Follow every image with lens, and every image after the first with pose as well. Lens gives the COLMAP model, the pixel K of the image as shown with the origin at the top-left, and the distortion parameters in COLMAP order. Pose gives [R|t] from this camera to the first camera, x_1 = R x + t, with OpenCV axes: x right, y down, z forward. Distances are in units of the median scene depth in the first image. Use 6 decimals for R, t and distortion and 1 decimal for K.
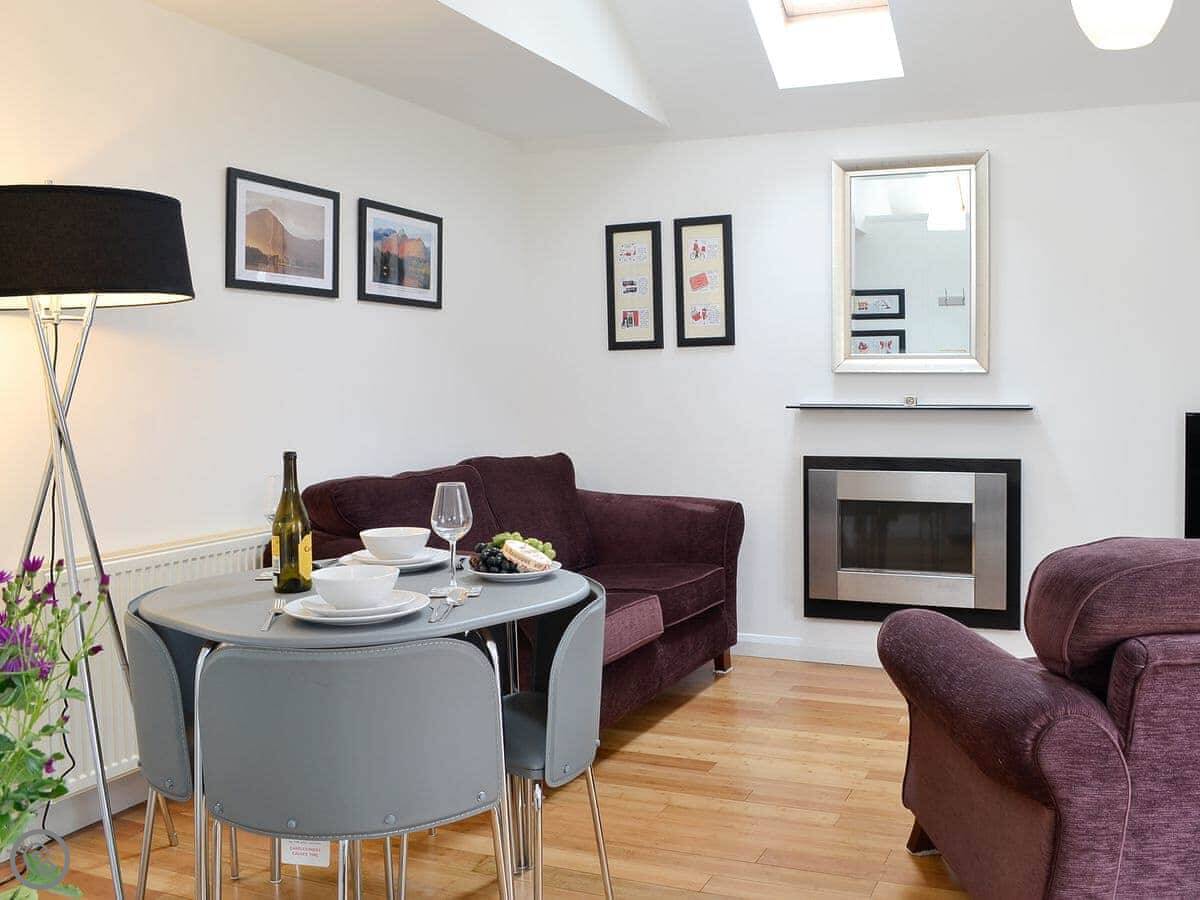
lens RADIAL K [[1130.6, 0, 601.6], [0, 1130.6, 379.4], [0, 0, 1]] dist [-0.076042, 0.004145]
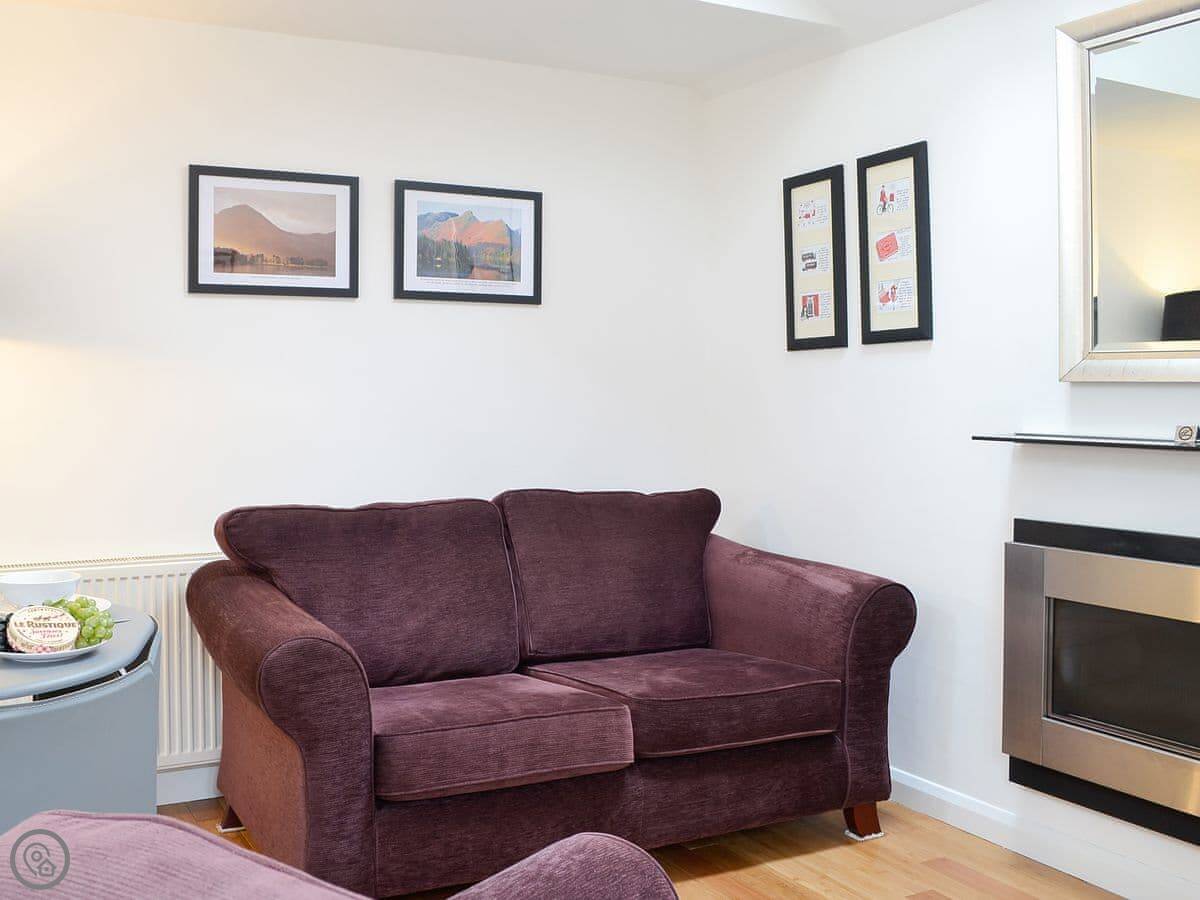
lens RADIAL K [[1142.5, 0, 602.6], [0, 1142.5, 371.0], [0, 0, 1]] dist [-0.081313, 0.013420]
pose [[0.751124, -0.006163, -0.660133, 0.415261], [-0.001635, 0.999936, -0.011196, -0.004832], [0.660159, 0.009489, 0.751066, 0.391219]]
